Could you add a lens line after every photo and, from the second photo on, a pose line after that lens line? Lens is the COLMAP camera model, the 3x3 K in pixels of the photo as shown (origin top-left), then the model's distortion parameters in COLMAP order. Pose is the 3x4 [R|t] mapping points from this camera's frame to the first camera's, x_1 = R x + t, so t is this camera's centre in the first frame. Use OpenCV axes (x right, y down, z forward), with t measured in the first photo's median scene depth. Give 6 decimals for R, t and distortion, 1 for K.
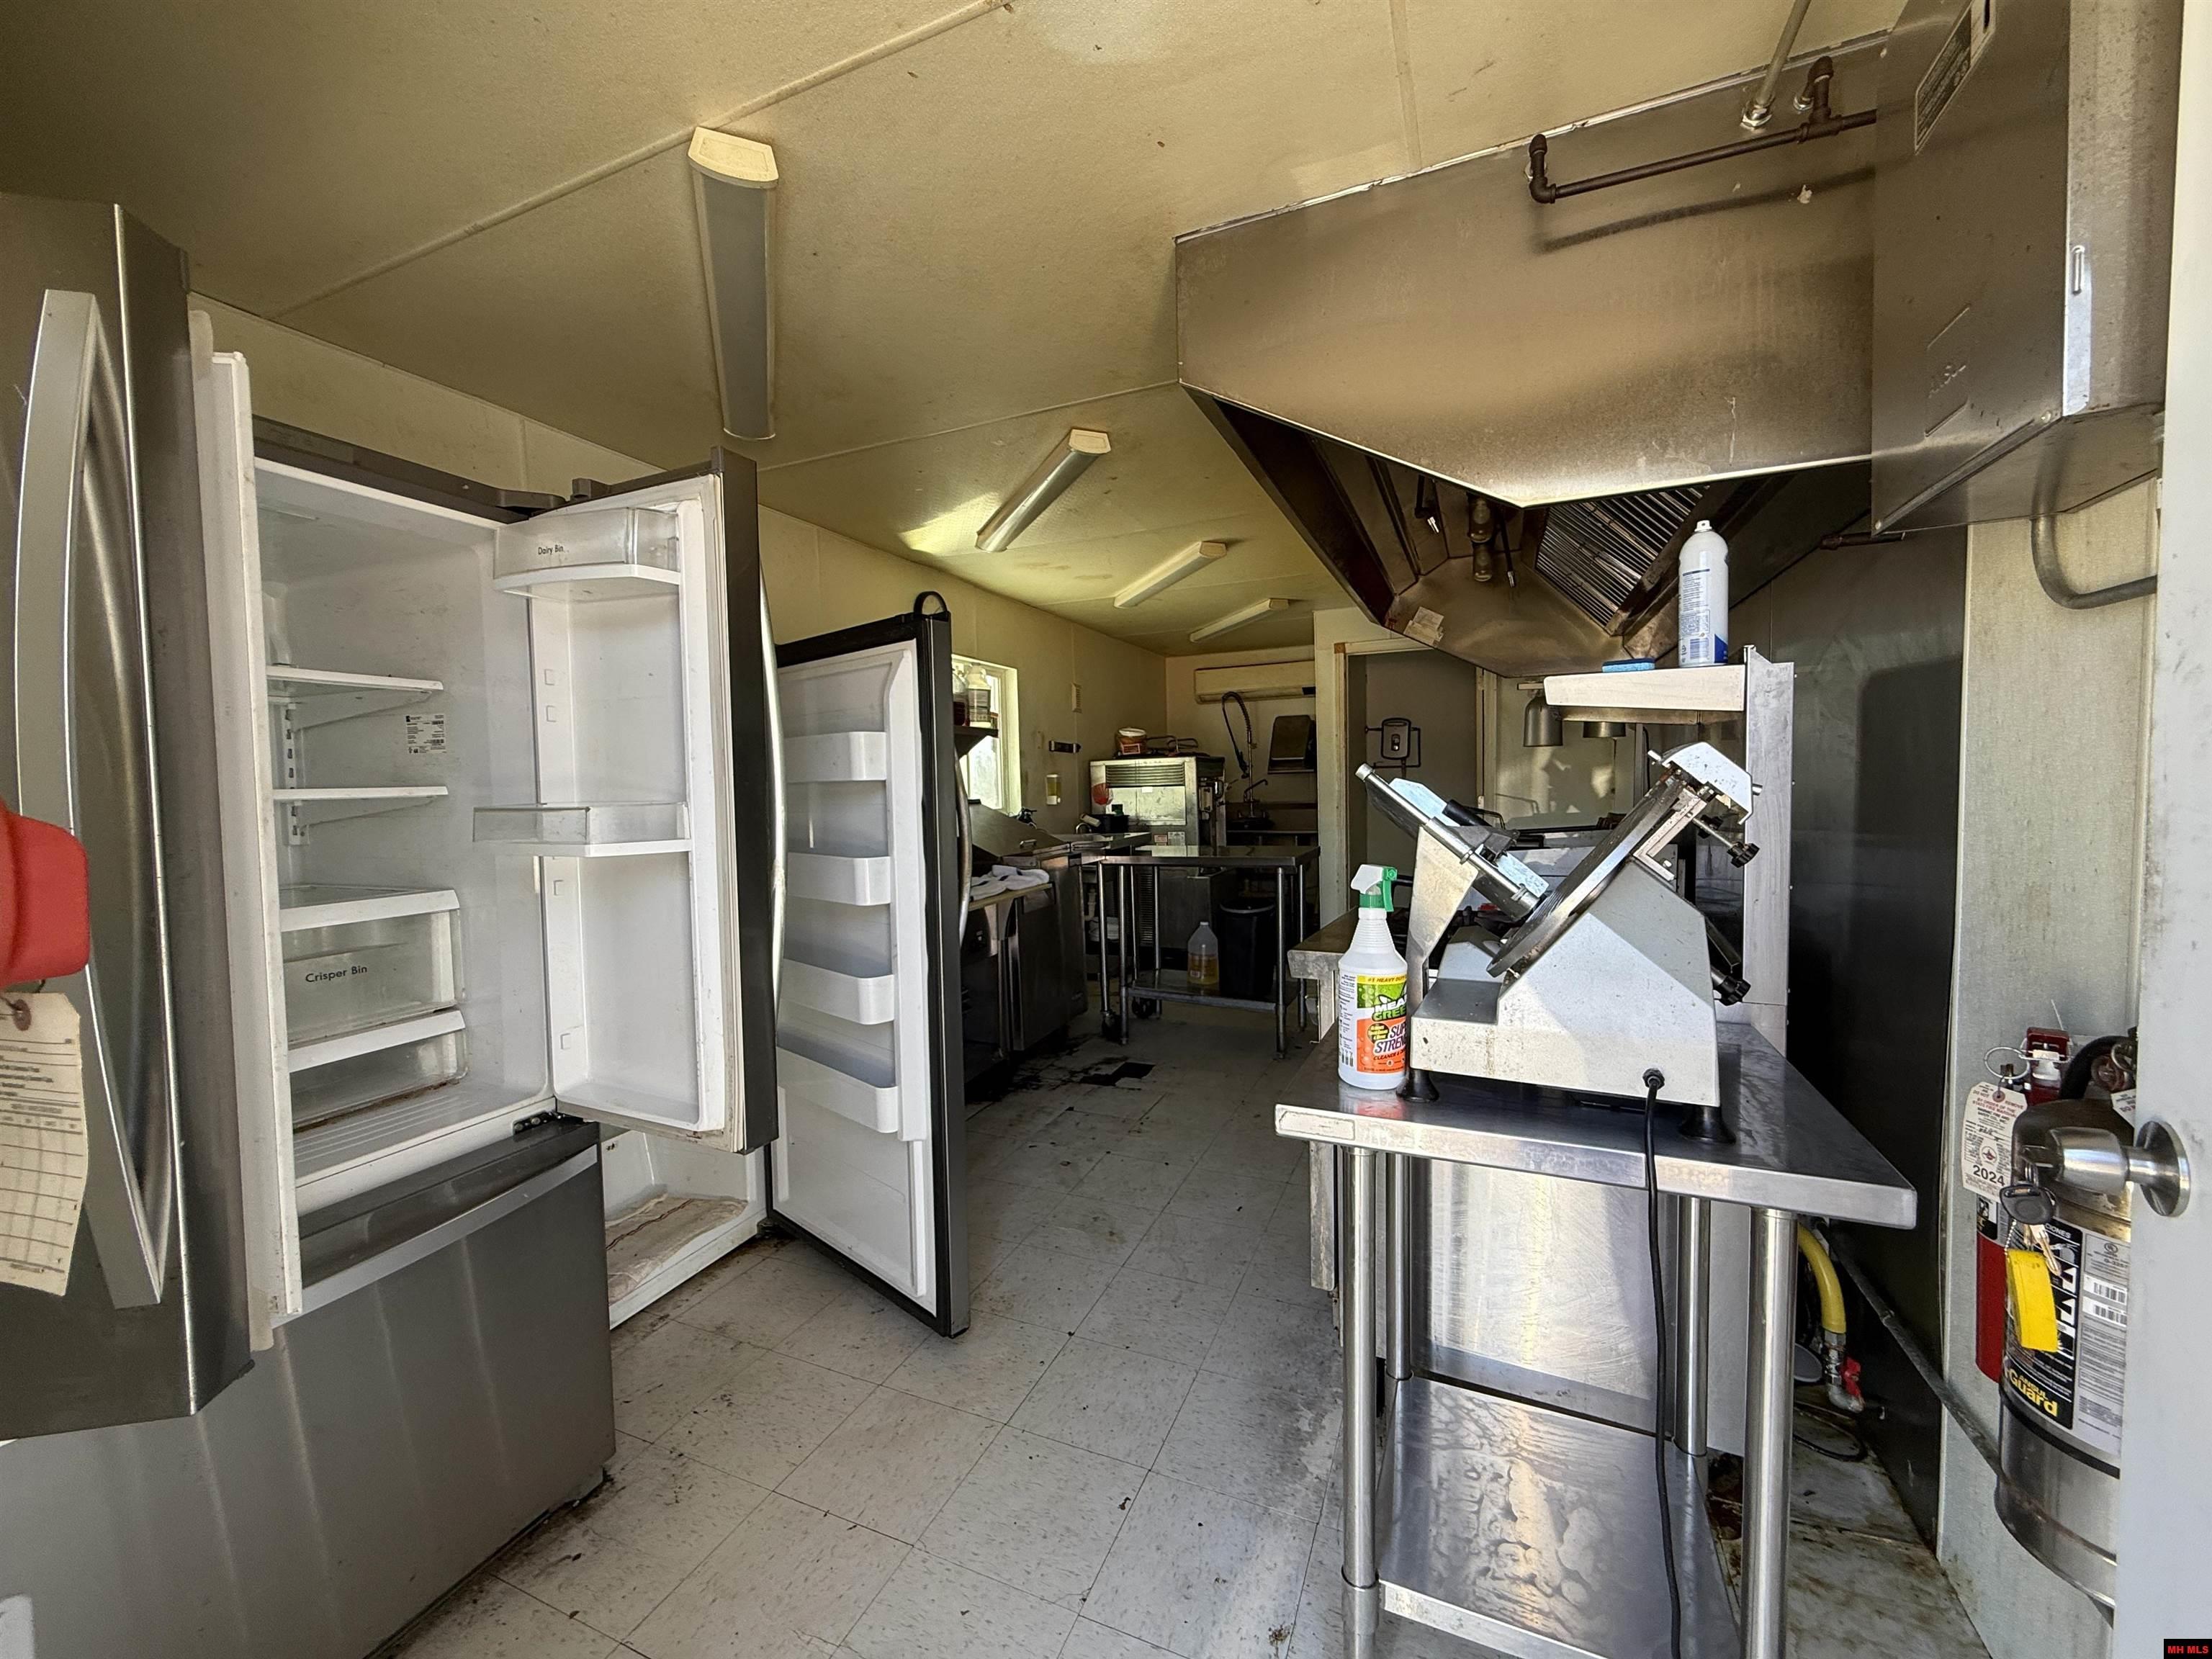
lens RADIAL K [[884.1, 0, 1104.5], [0, 884.1, 824.1], [0, 0, 1]] dist [-0.001420, -0.000167]
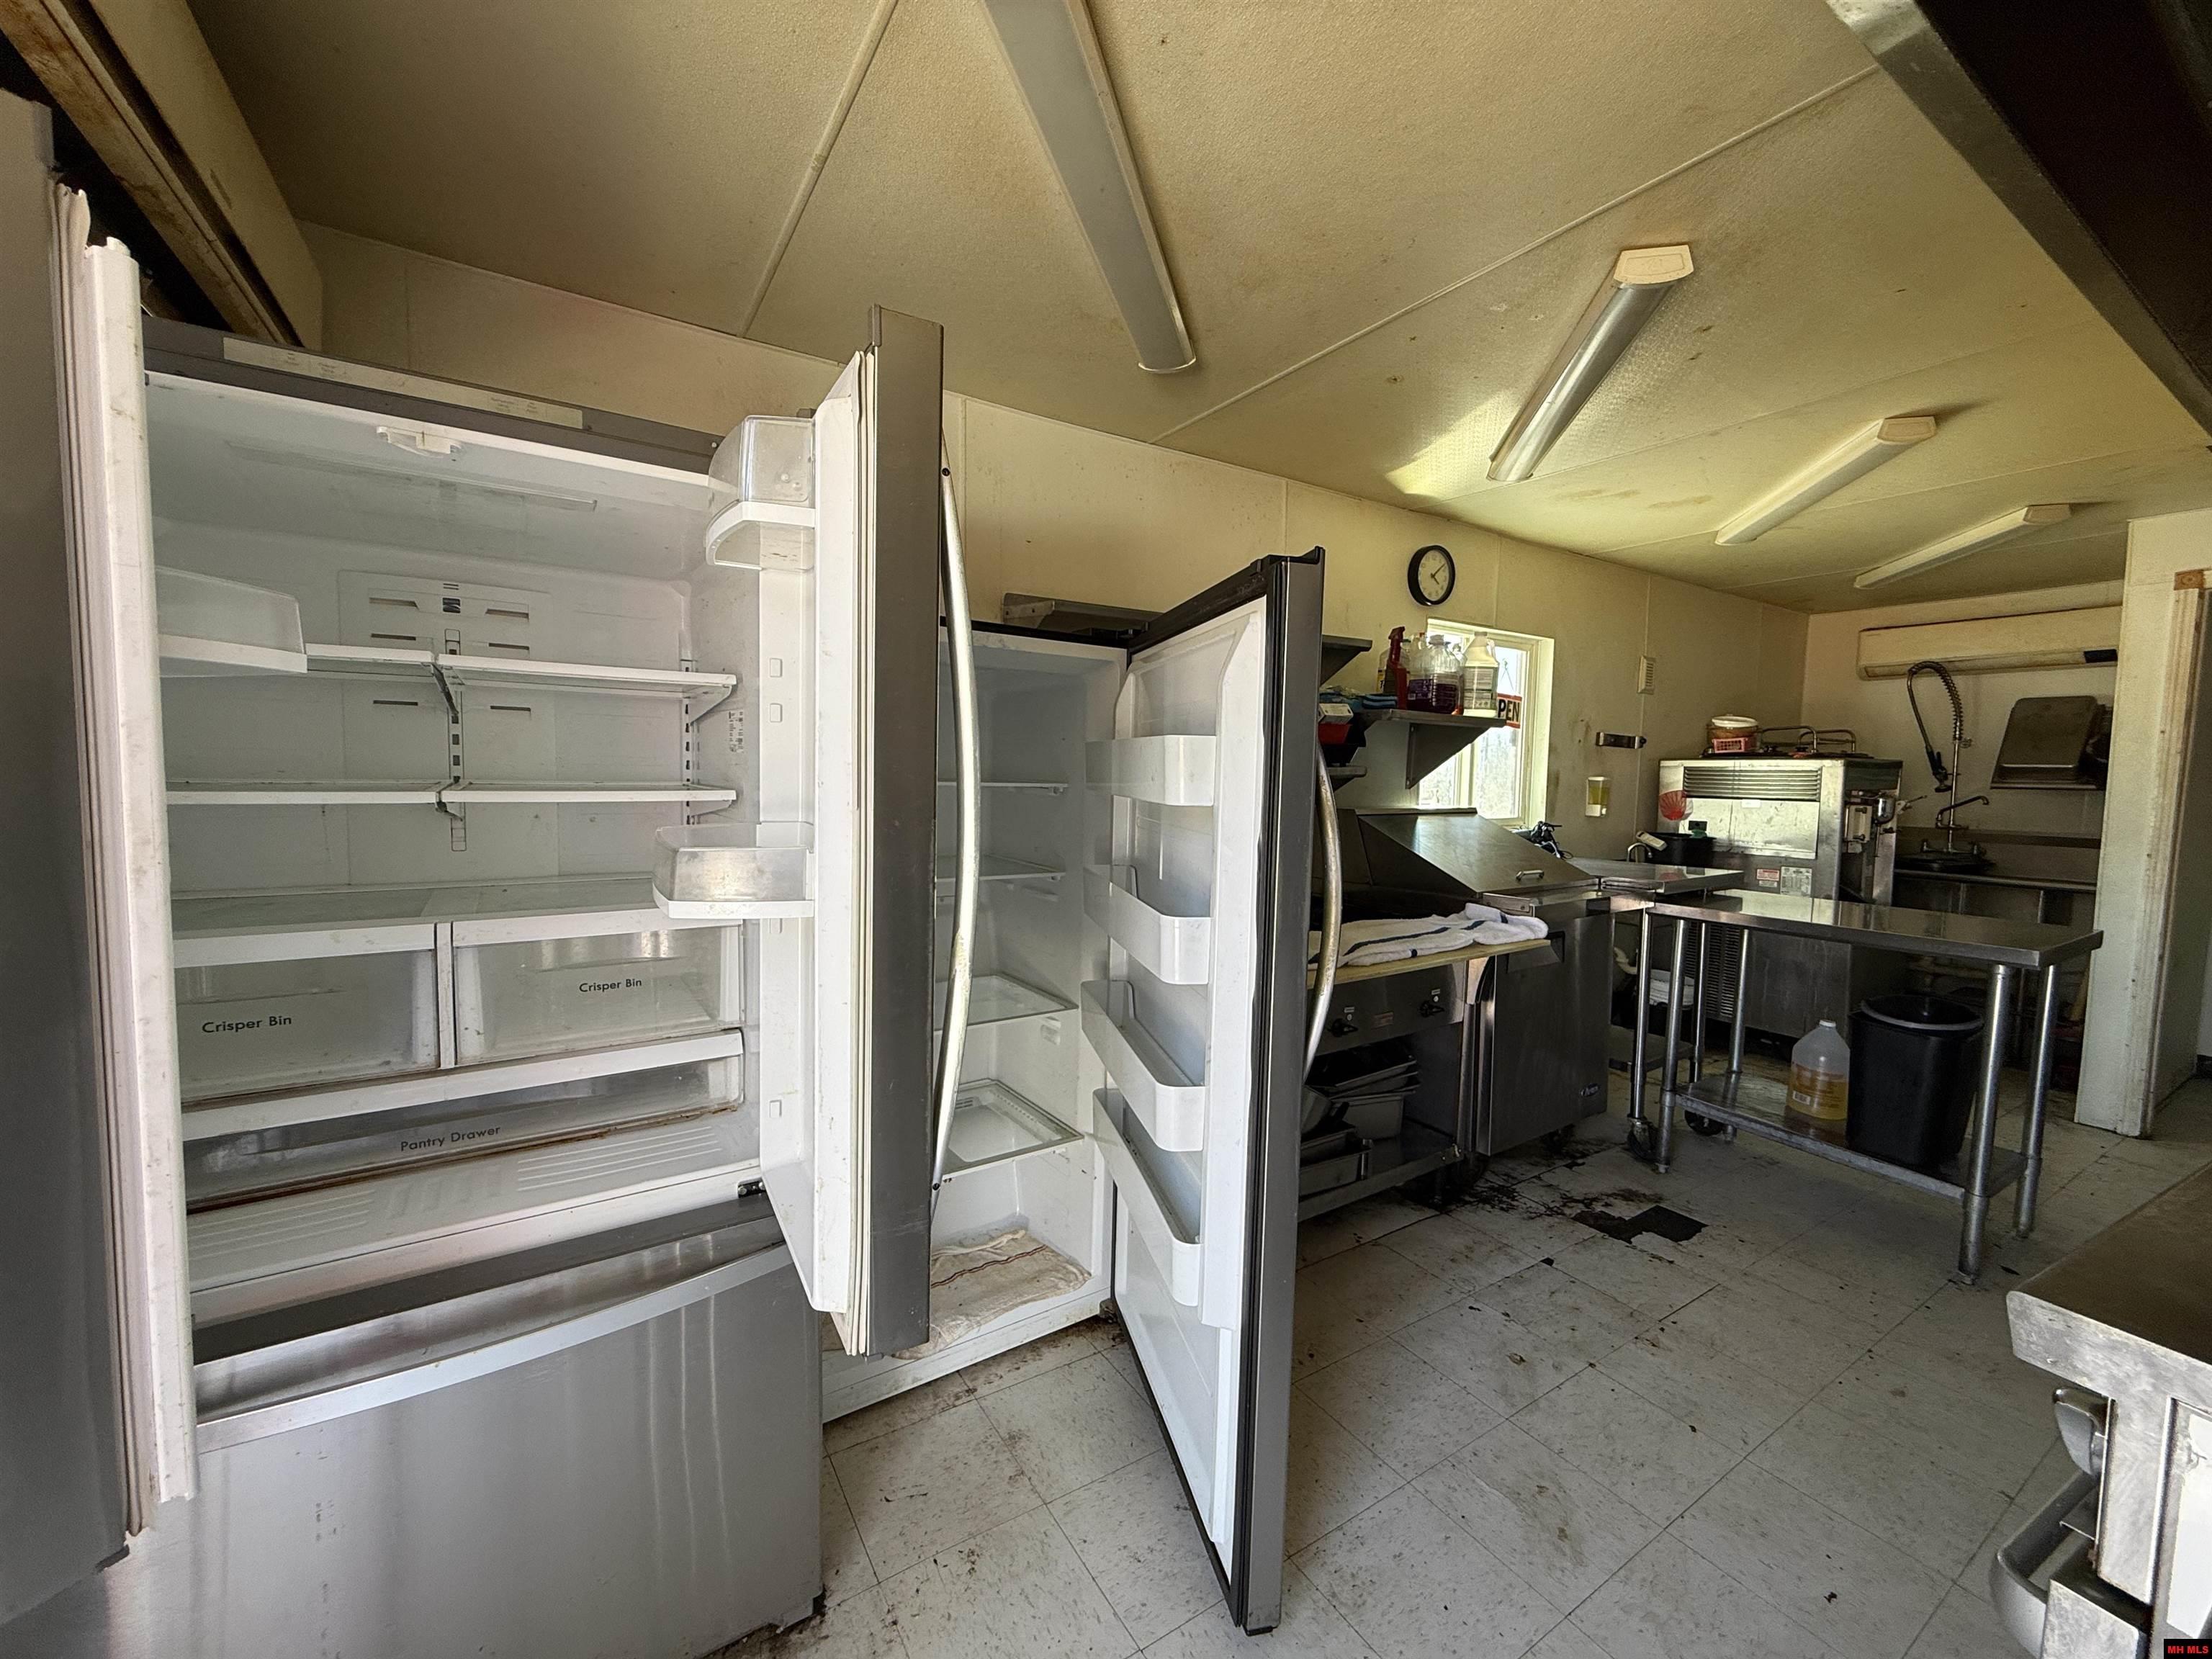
lens RADIAL K [[884.1, 0, 1098.6], [0, 884.1, 828.9], [0, 0, 1]] dist [-0.001420, -0.000167]
pose [[0.820554, 0.081202, -0.565772, 0.033473], [-0.065184, 0.996693, 0.048511, -0.029685], [0.567840, -0.002926, 0.823134, 0.191280]]
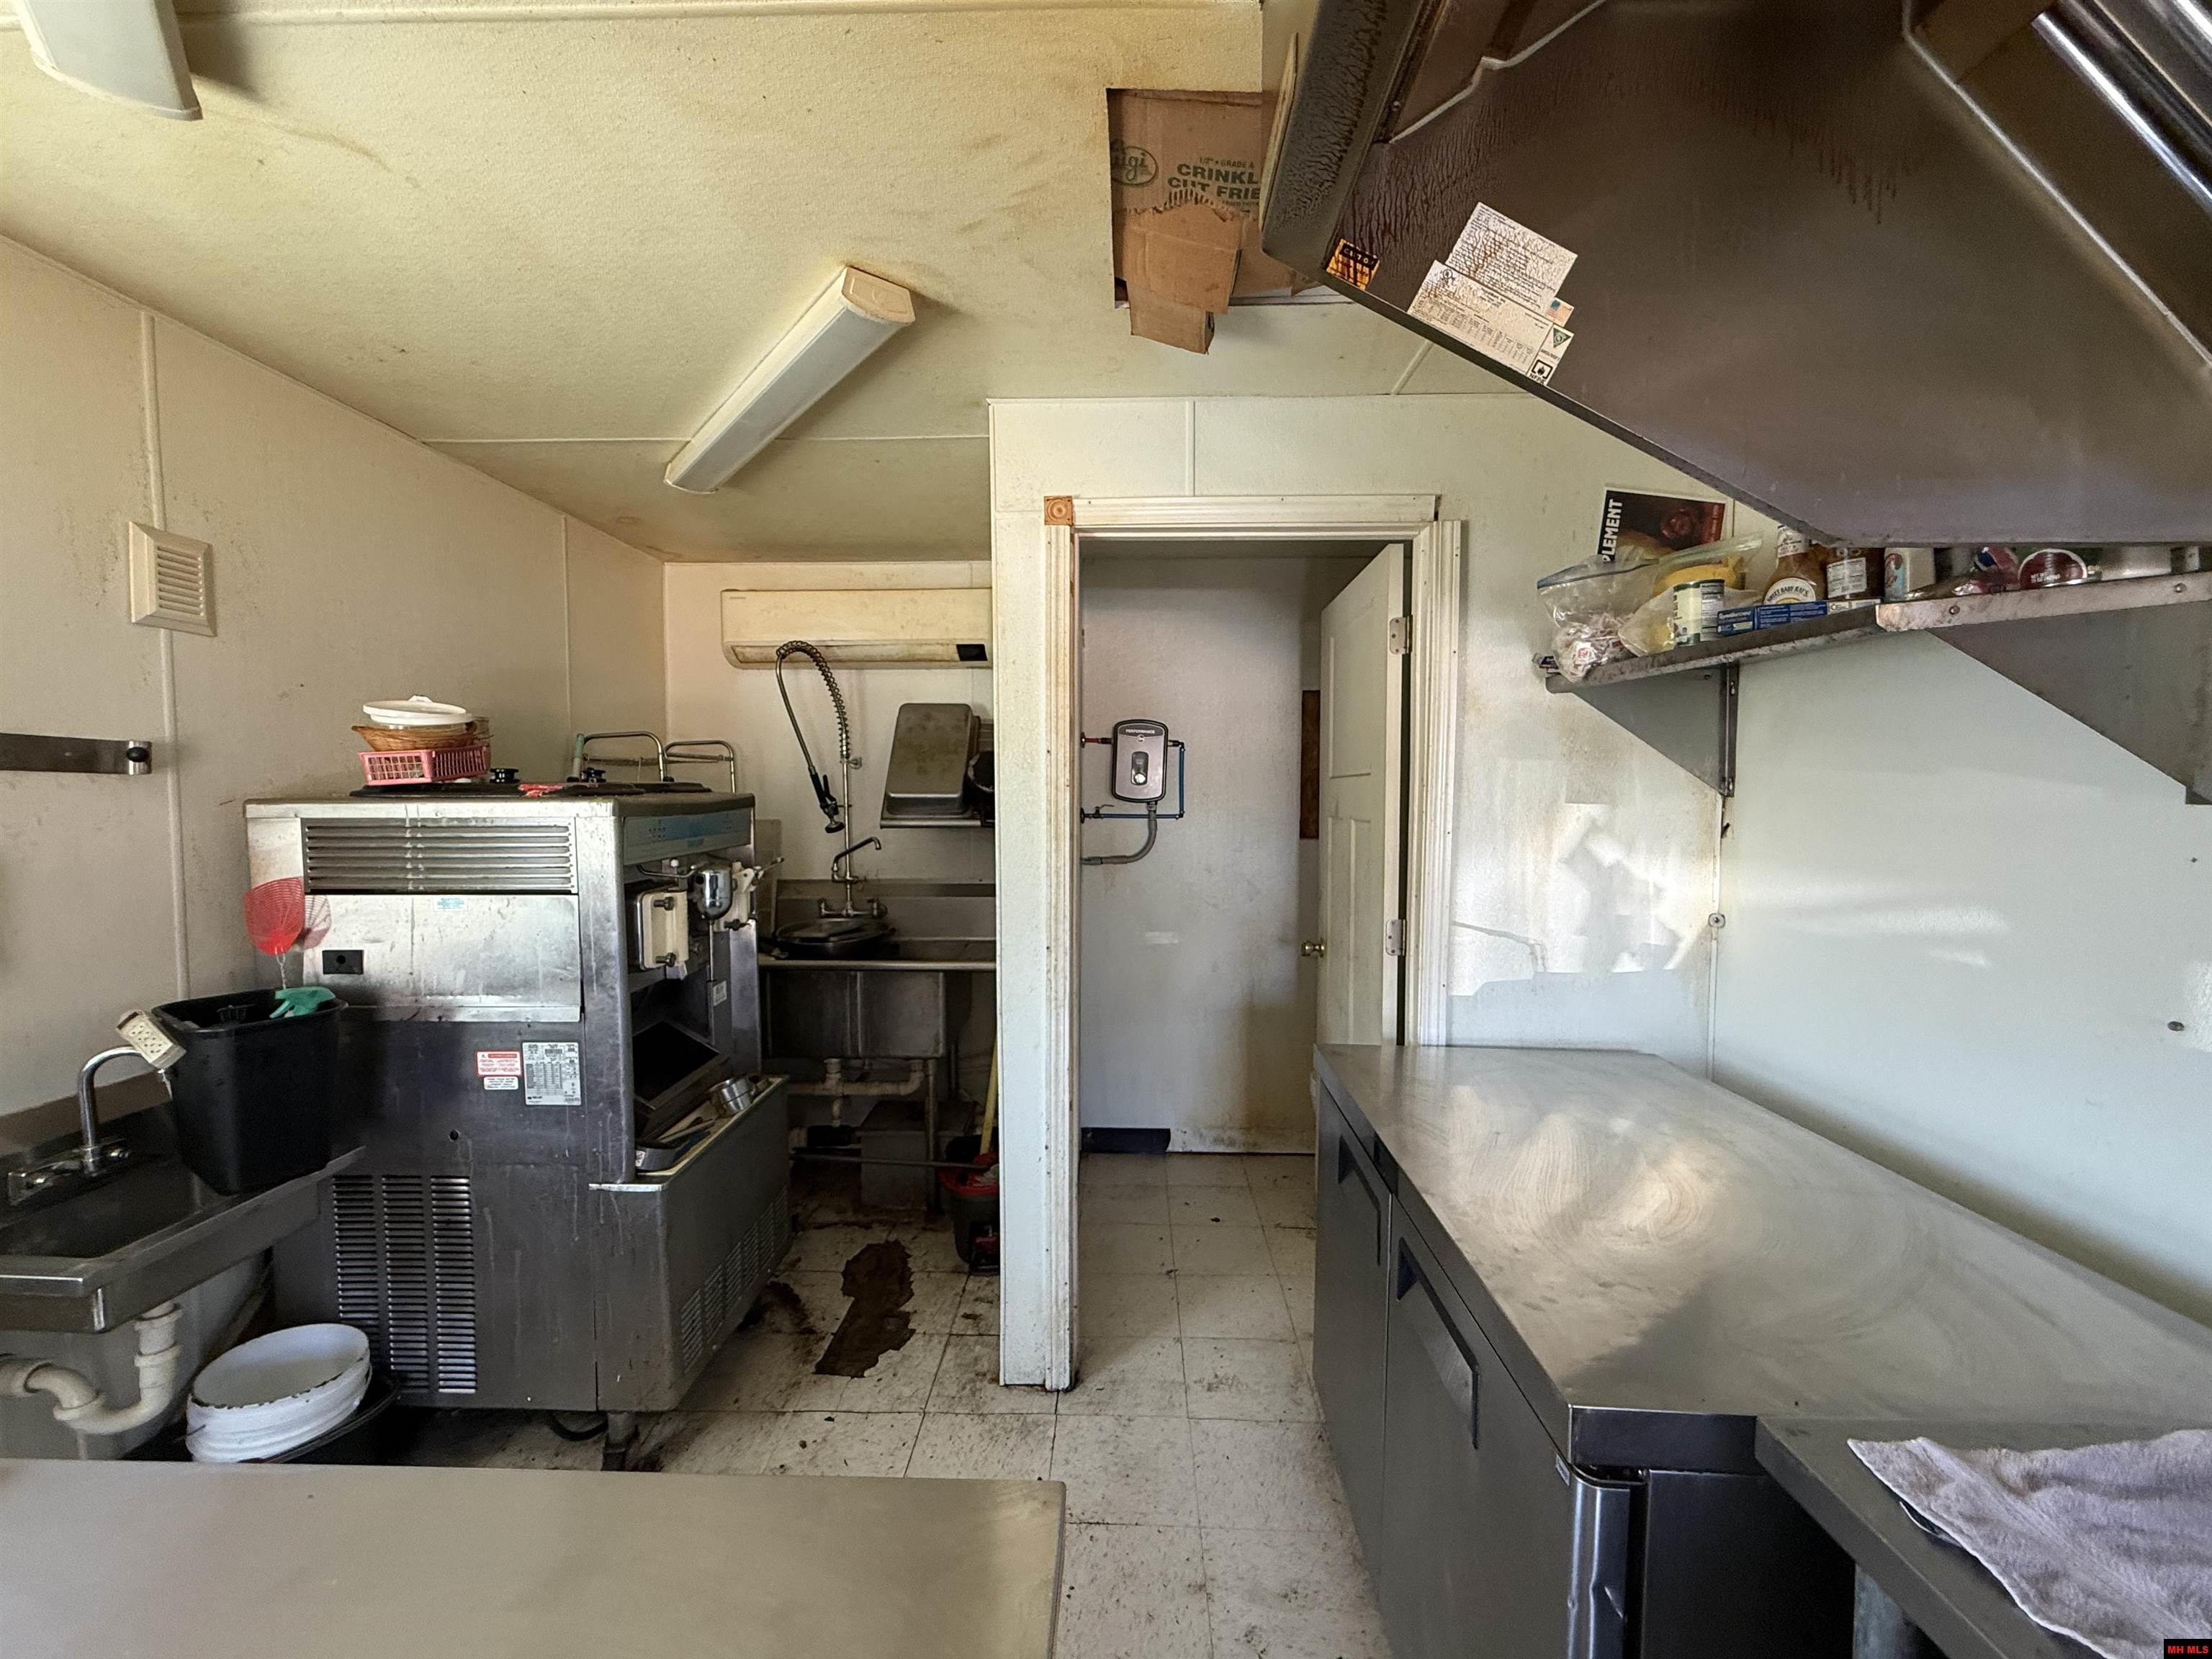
lens RADIAL K [[884.1, 0, 1105.5], [0, 884.1, 830.9], [0, 0, 1]] dist [-0.001420, -0.000167]
pose [[0.926407, 0.007892, 0.376441, 0.220530], [-0.007067, 0.999969, -0.003573, -0.099399], [-0.376458, 0.000650, 0.926434, 0.978158]]
